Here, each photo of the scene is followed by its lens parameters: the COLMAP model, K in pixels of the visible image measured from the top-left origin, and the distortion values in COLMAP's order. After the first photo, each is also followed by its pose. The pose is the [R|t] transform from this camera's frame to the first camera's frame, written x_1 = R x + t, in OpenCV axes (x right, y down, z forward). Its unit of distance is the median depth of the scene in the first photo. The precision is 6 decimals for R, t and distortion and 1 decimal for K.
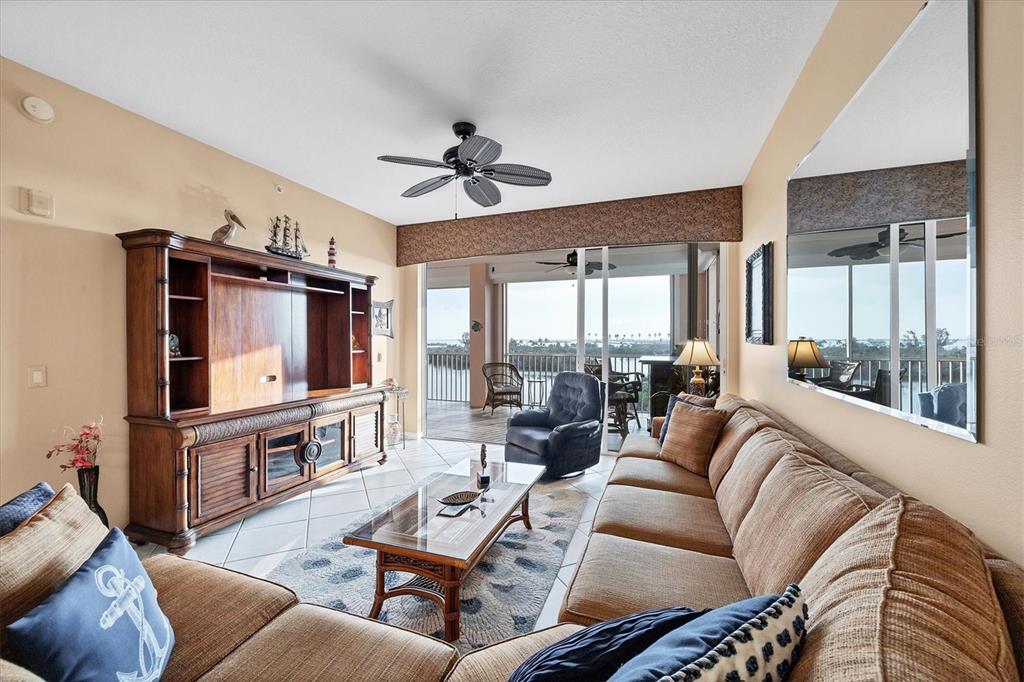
lens RADIAL K [[397.0, 0, 507.6], [0, 397.0, 337.9], [0, 0, 1]] dist [-0.001934, -0.000274]
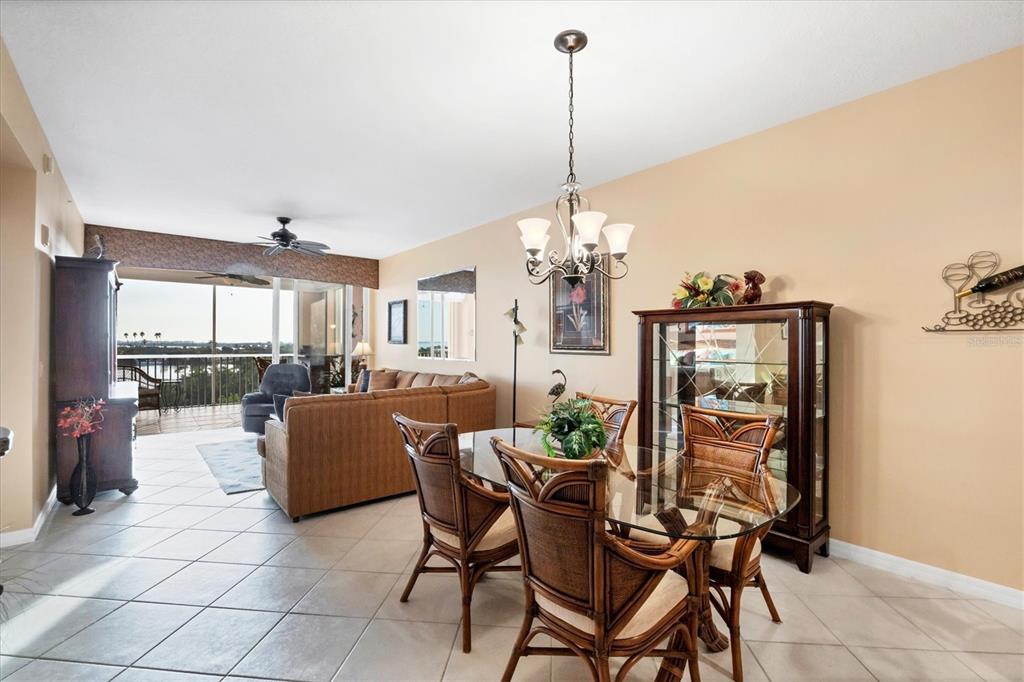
lens RADIAL K [[470.8, 0, 512.0], [0, 470.8, 341.0], [0, 0, 1]] dist [-0.002661, 0.000365]
pose [[0.492603, 0.005521, 0.870237, -1.029297], [-0.008728, 0.999961, -0.001404, -0.000713], [-0.870210, -0.006904, 0.492632, -0.651019]]
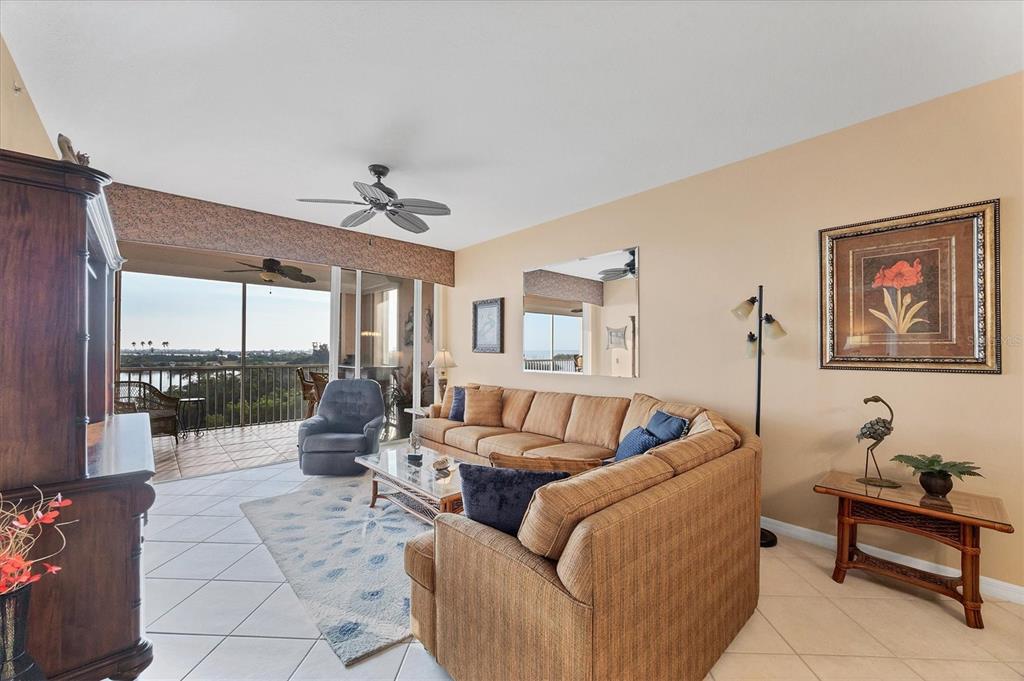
lens RADIAL K [[398.3, 0, 501.5], [0, 398.3, 346.7], [0, 0, 1]] dist [0.002832, 0.000062]
pose [[0.442767, 0.011450, 0.896564, -0.722306], [-0.008453, 0.999927, -0.008595, 0.003112], [-0.896597, -0.003773, 0.442832, 0.131393]]
